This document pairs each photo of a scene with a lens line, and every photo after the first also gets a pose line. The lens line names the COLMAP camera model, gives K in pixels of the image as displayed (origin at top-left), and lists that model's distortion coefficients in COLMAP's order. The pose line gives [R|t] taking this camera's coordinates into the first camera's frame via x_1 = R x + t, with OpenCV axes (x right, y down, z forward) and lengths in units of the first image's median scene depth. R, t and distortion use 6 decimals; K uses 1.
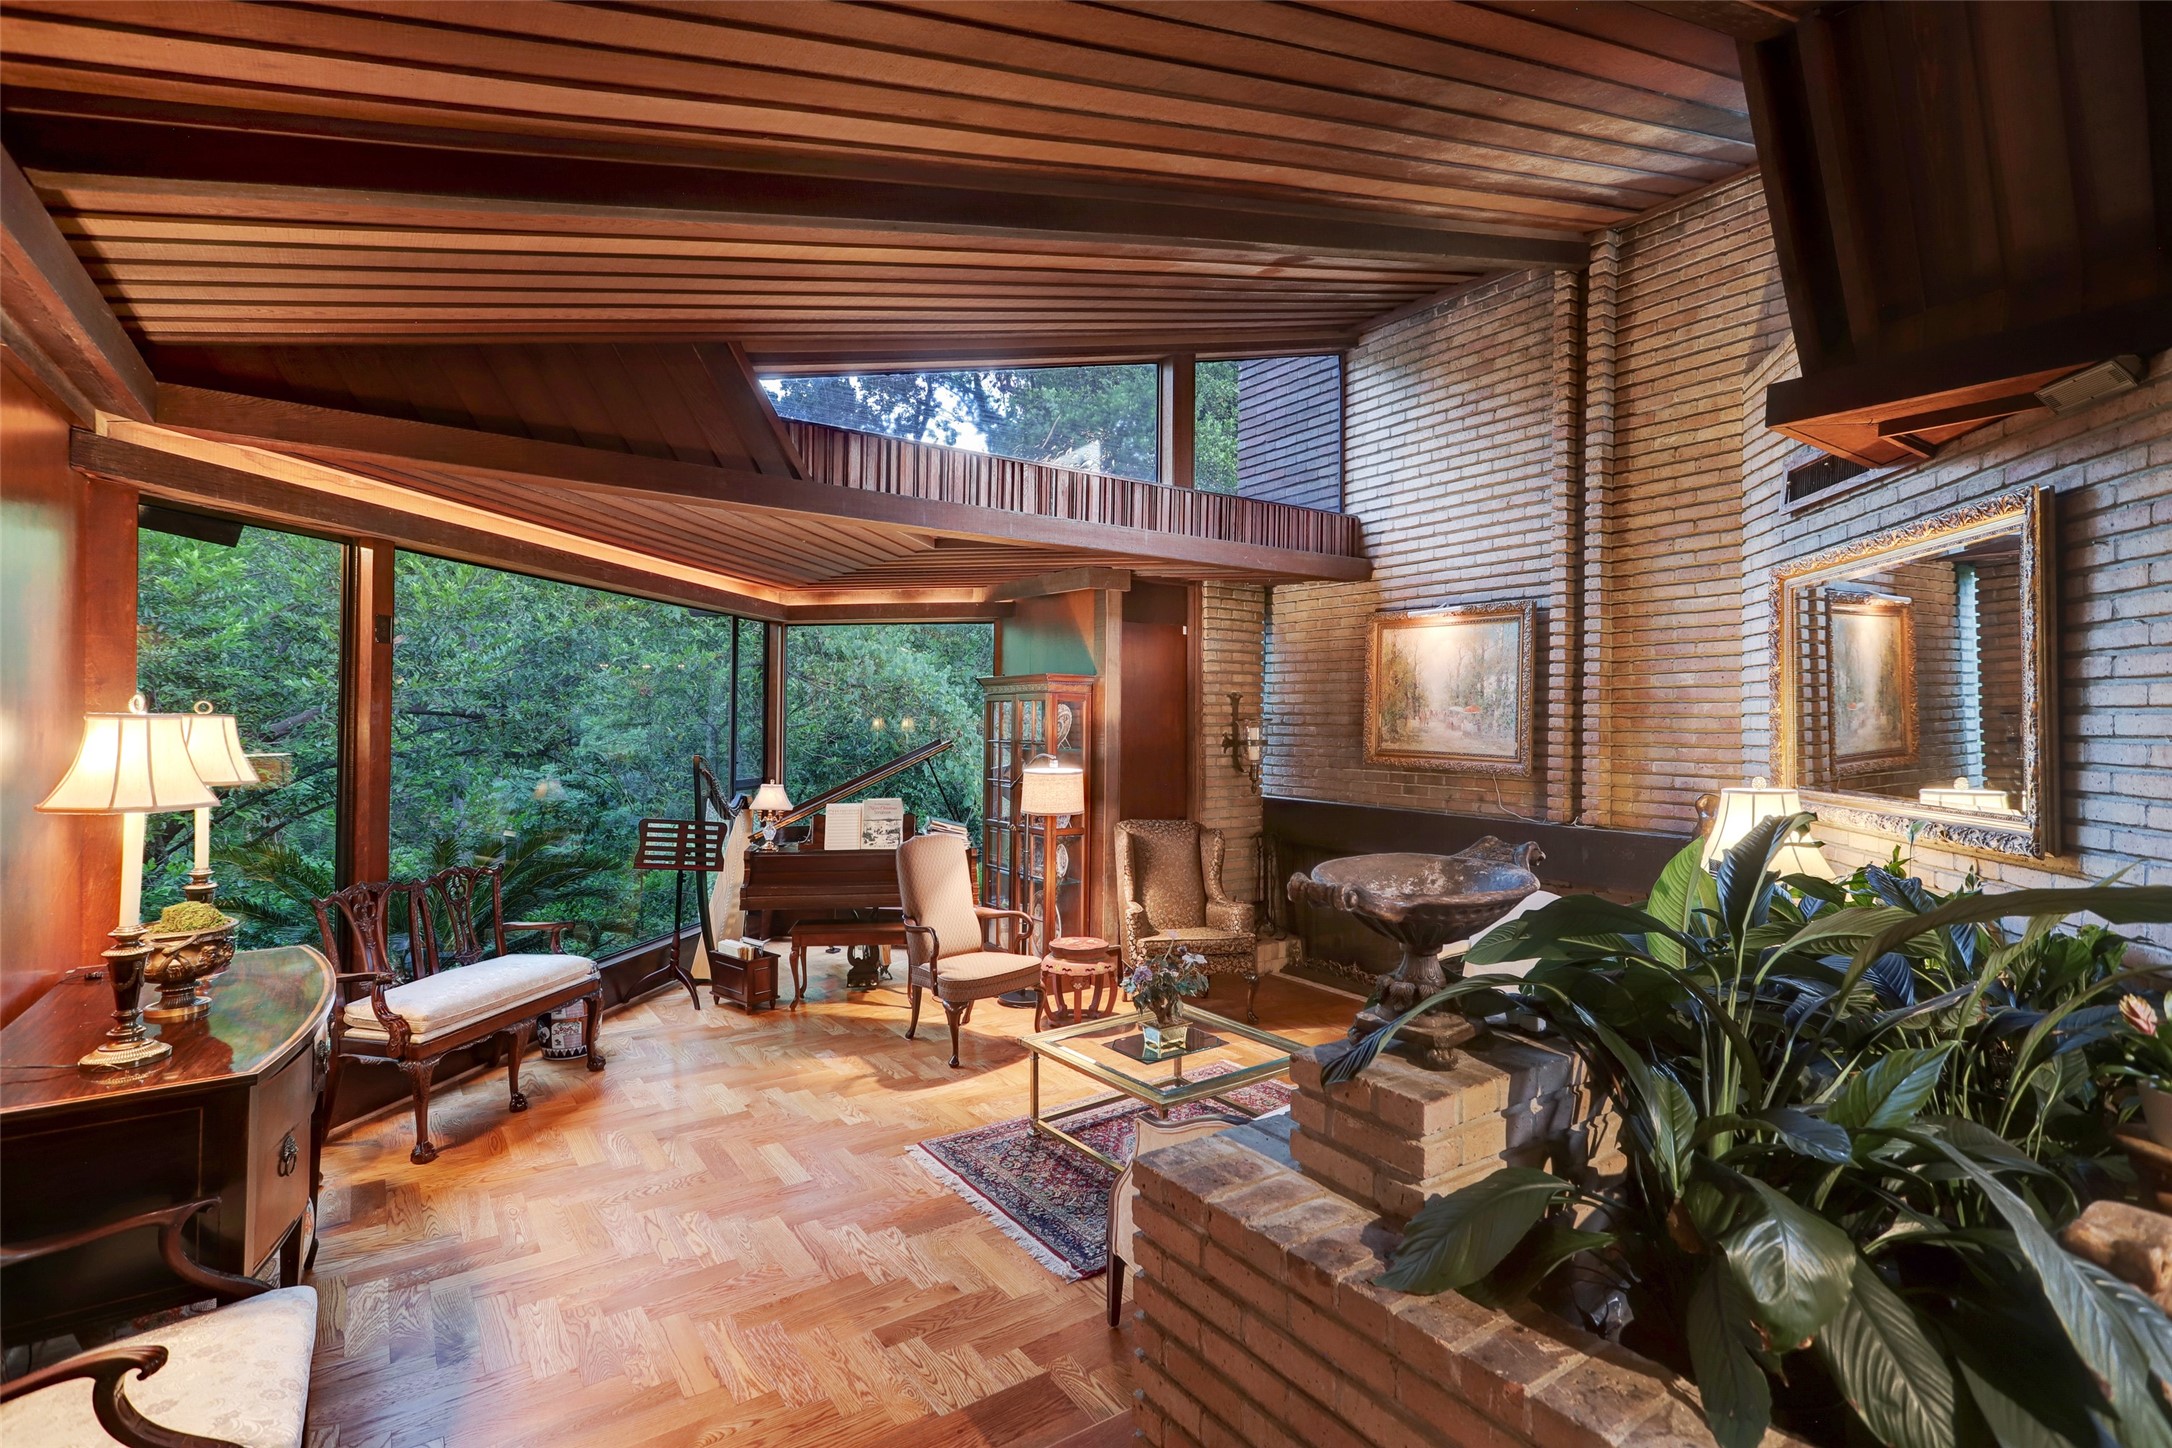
lens RADIAL K [[1055.1, 0, 1086.0], [0, 1055.1, 724.0], [0, 0, 1]] dist [0.017771, -0.000532]
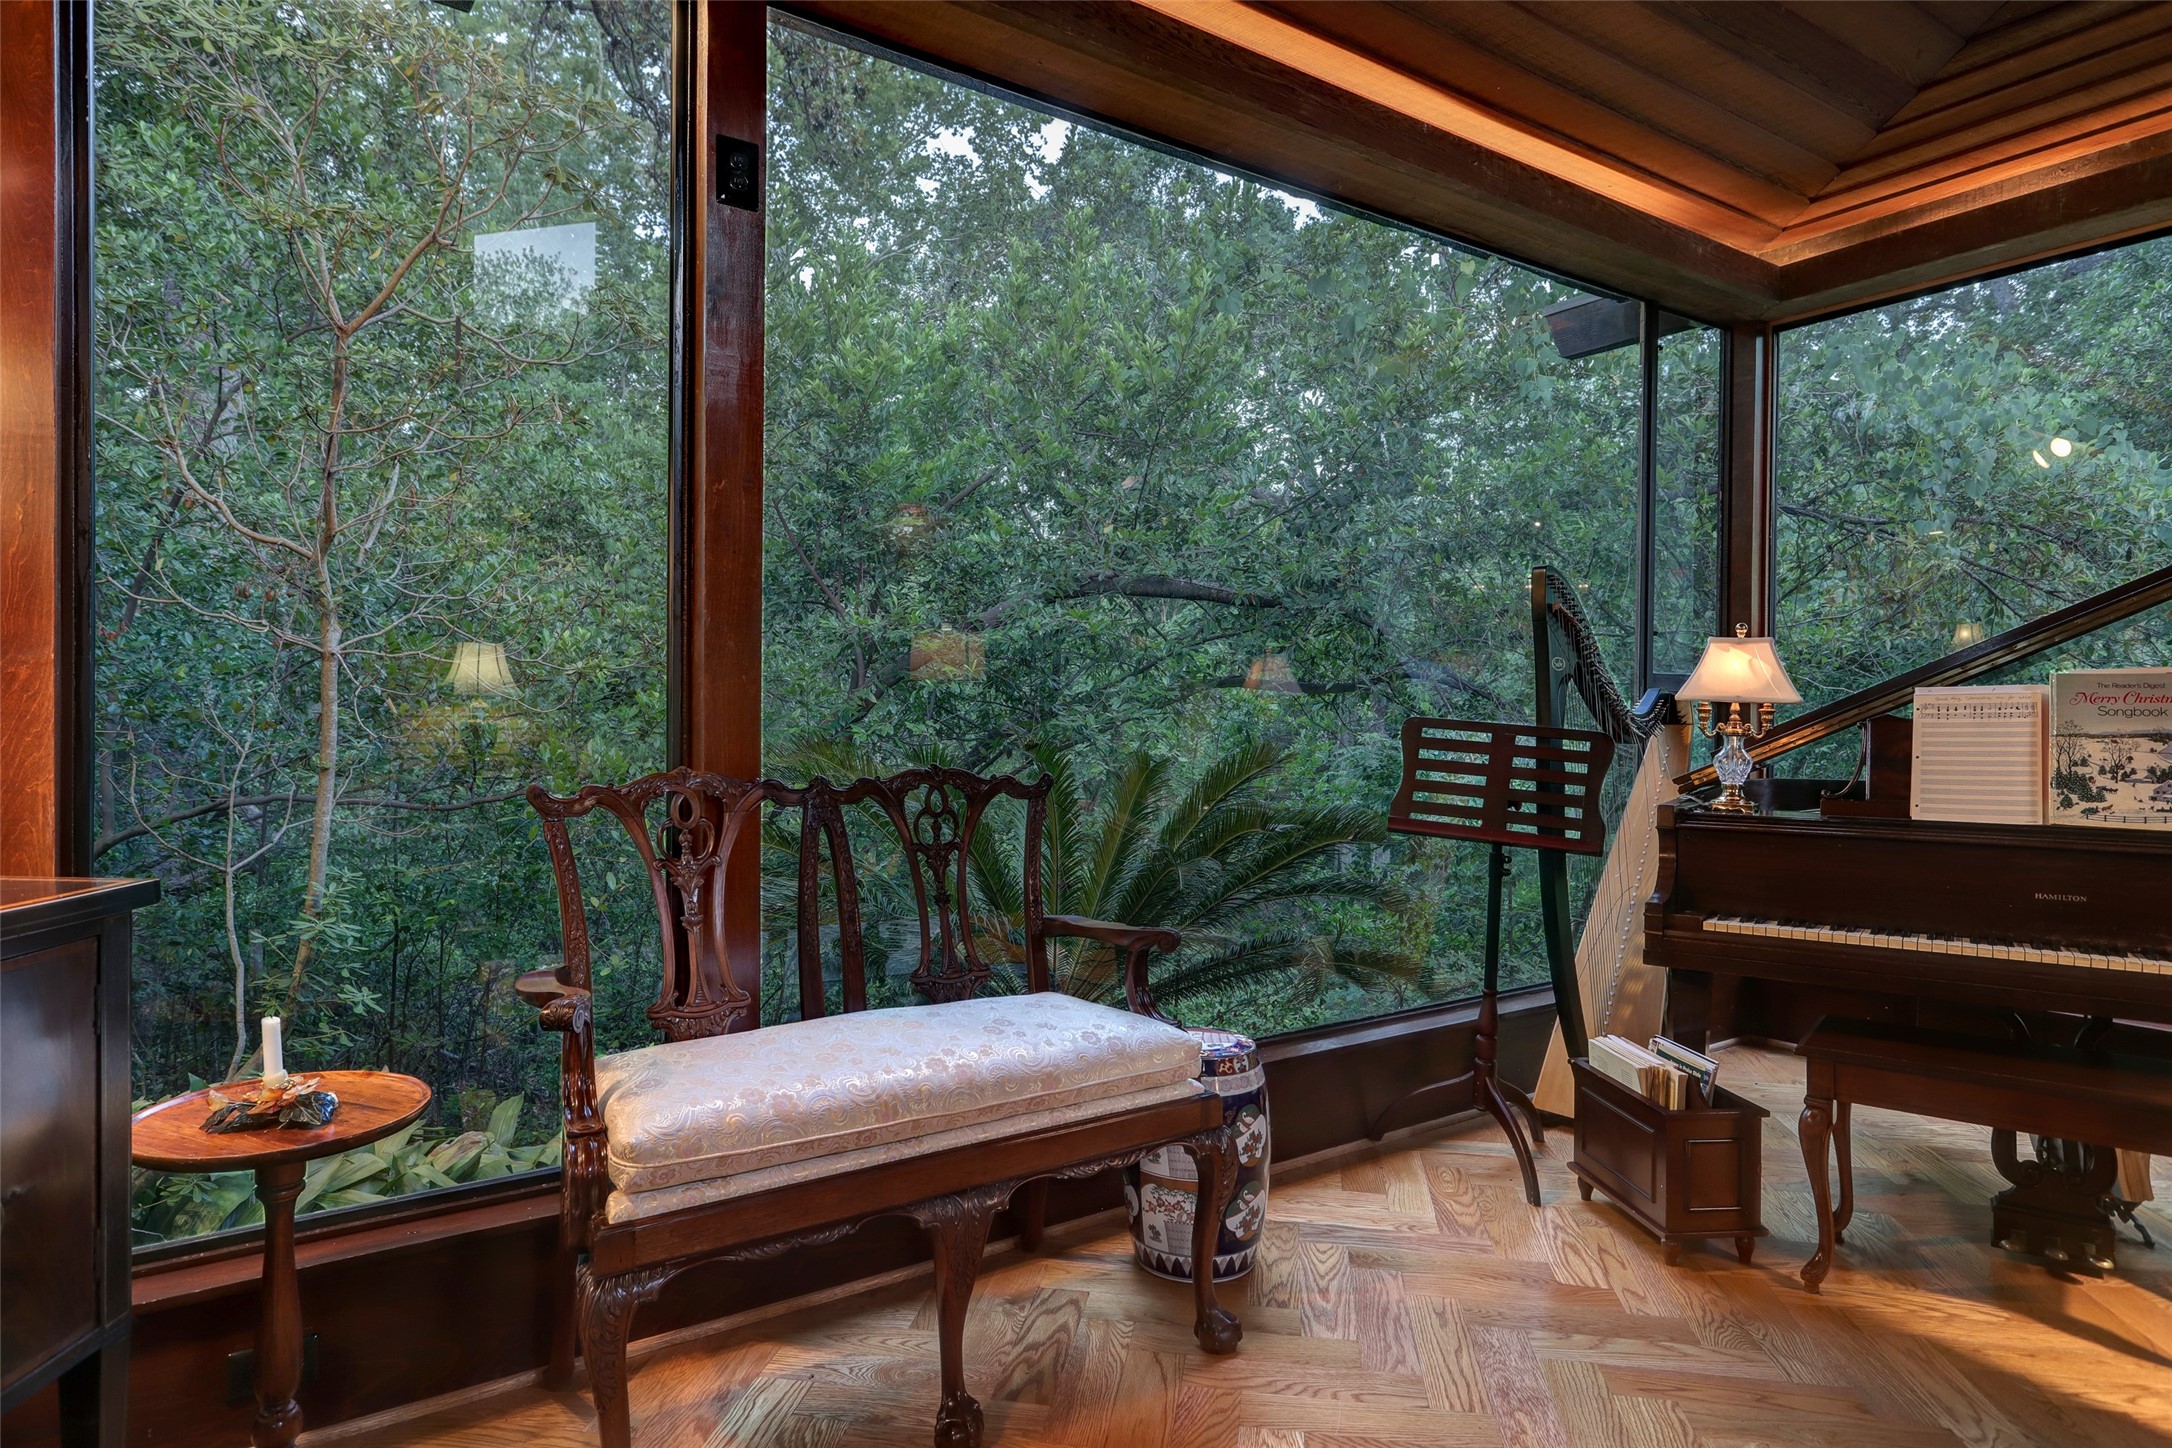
lens RADIAL K [[1267.7, 0, 1063.5], [0, 1267.7, 694.2], [0, 0, 1]] dist [0.010777, 0.001560]
pose [[0.709759, -0.009982, -0.704374, -0.158920], [-0.006669, 0.999760, -0.020888, 0.093108], [0.704413, 0.019523, 0.709522, 0.543253]]
